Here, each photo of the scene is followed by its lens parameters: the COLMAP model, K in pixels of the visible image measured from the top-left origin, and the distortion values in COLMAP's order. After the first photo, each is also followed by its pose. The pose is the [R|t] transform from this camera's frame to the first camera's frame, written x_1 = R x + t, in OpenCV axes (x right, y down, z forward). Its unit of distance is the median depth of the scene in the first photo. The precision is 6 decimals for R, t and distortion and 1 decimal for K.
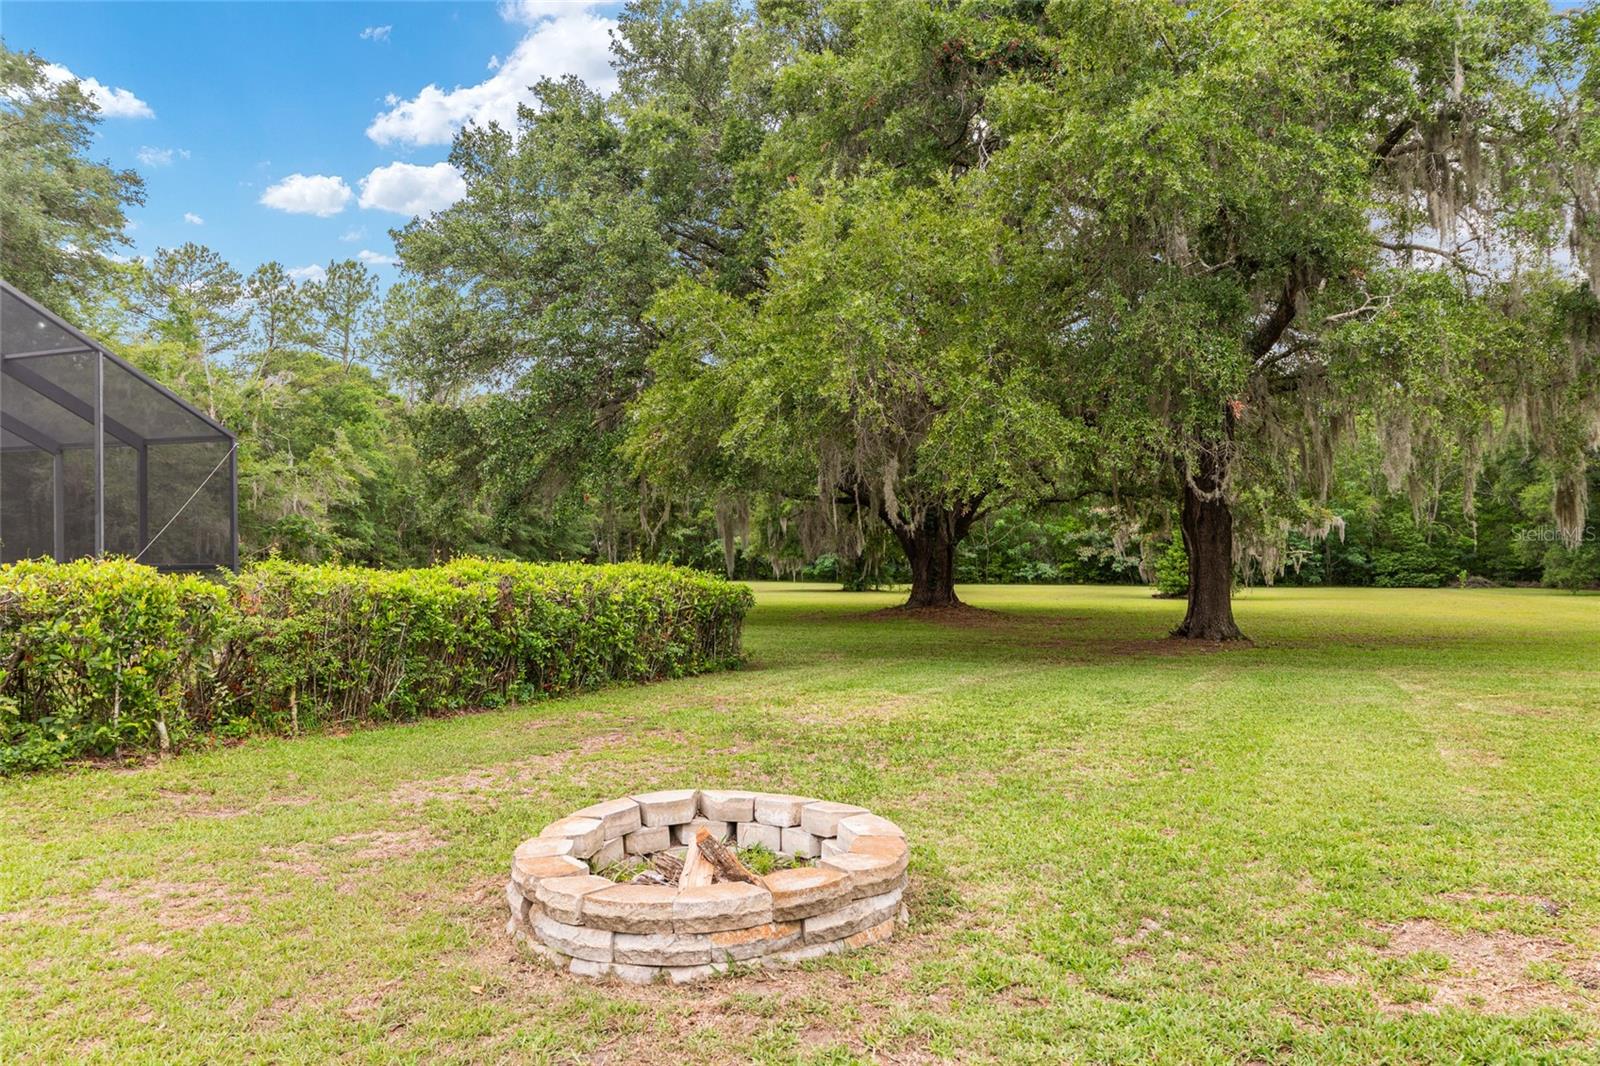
lens RADIAL K [[1103.1, 0, 800.0], [0, 1103.1, 533.0], [0, 0, 1]] dist [0.000627, 0.000146]
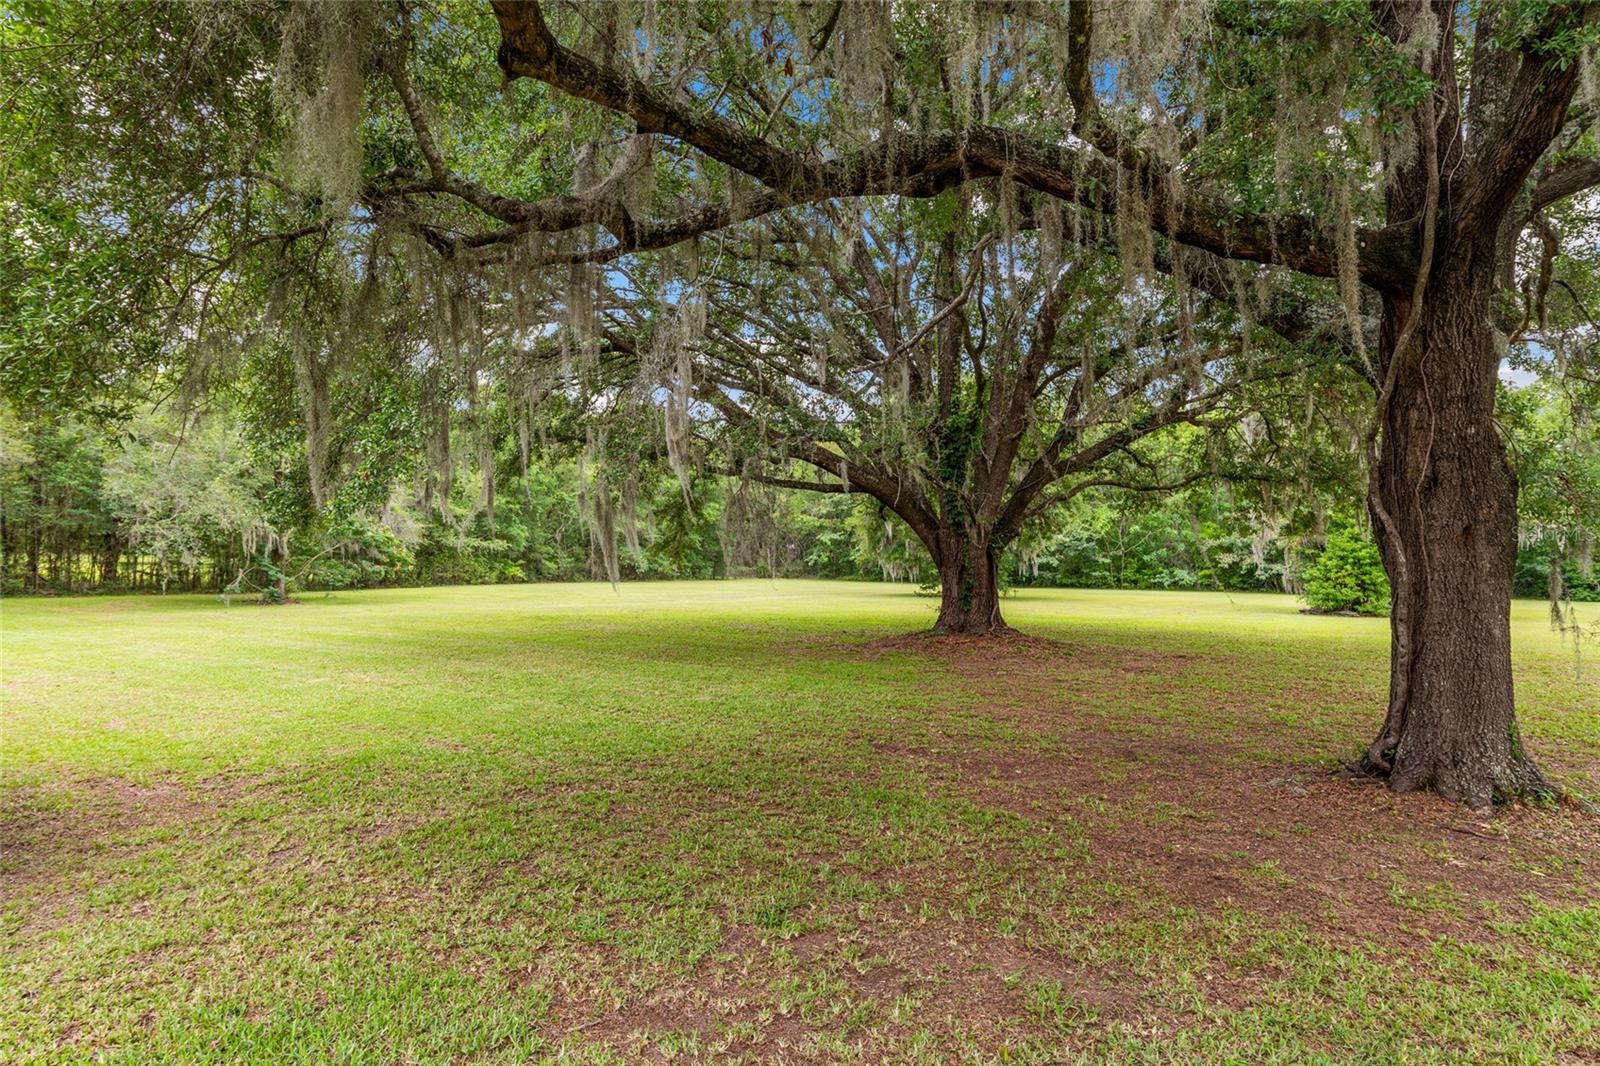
lens RADIAL K [[875.8, 0, 800.0], [0, 875.8, 533.0], [0, 0, 1]] dist [-0.000680, -0.000408]
pose [[0.977836, 0.003235, -0.209348, 0.050642], [-0.004934, 0.999959, -0.007596, 0.002093], [0.209315, 0.008460, 0.977812, 0.156293]]
